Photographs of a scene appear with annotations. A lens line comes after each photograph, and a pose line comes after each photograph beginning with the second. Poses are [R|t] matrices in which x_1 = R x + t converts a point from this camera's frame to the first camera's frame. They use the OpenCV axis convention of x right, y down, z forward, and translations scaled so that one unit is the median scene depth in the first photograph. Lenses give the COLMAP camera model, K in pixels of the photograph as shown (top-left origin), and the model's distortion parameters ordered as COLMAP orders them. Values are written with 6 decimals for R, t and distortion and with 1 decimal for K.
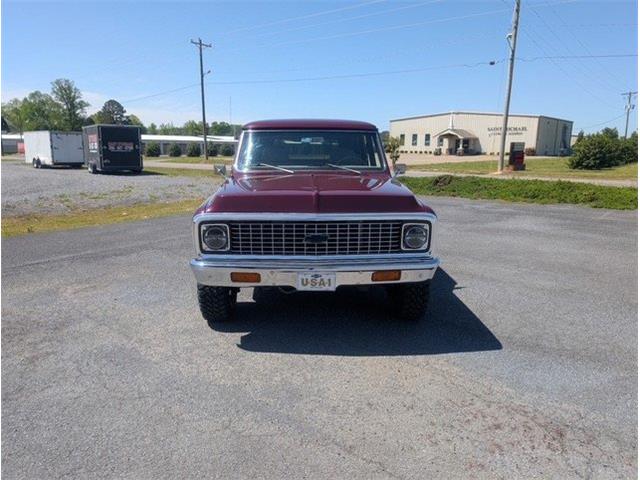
lens RADIAL K [[459.3, 0, 317.4], [0, 459.3, 235.8], [0, 0, 1]] dist [0.003395, 0.001738]
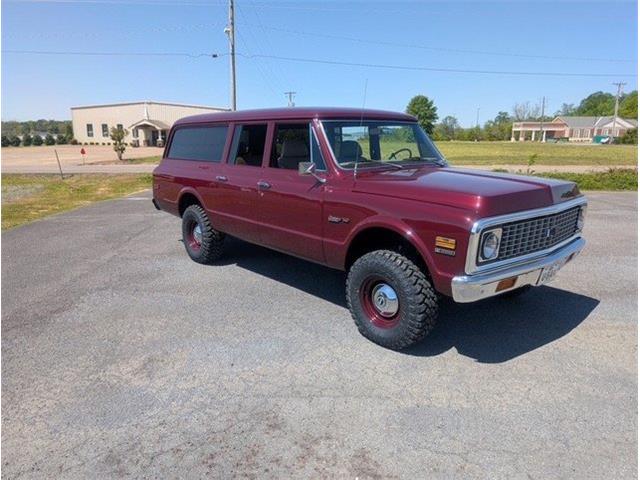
lens RADIAL K [[458.8, 0, 320.0], [0, 458.8, 240.0], [0, 0, 1]] dist [0.001633, 0.003808]
pose [[0.777031, -0.138796, 0.613969, -0.123439], [0.121906, 0.990102, 0.069544, -0.013064], [-0.617545, 0.020809, 0.786260, 0.063440]]
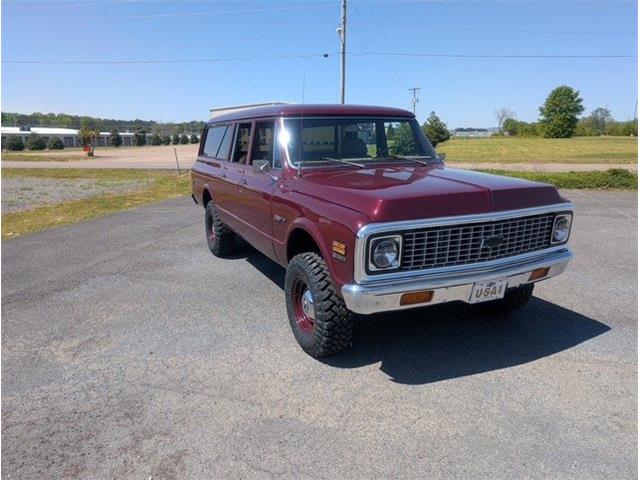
lens RADIAL K [[458.4, 0, 322.9], [0, 458.4, 239.1], [0, 0, 1]] dist [0.003859, -0.000496]
pose [[0.915490, -0.099935, 0.389732, -0.076784], [0.089097, 0.994968, 0.045837, -0.008127], [-0.392352, -0.007240, 0.919787, 0.039396]]
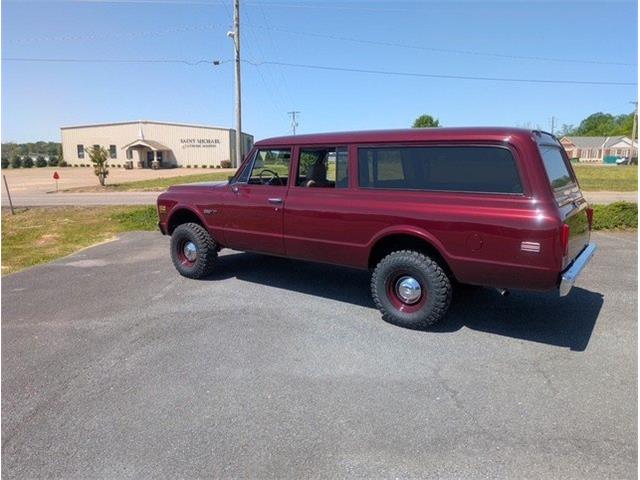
lens RADIAL K [[459.3, 0, 317.4], [0, 459.3, 235.8], [0, 0, 1]] dist [0.003395, 0.001738]
pose [[0.777569, -0.107840, 0.619481, -0.041820], [0.124192, 0.992116, 0.016823, -0.045996], [-0.616411, 0.063854, 0.784831, 0.233376]]
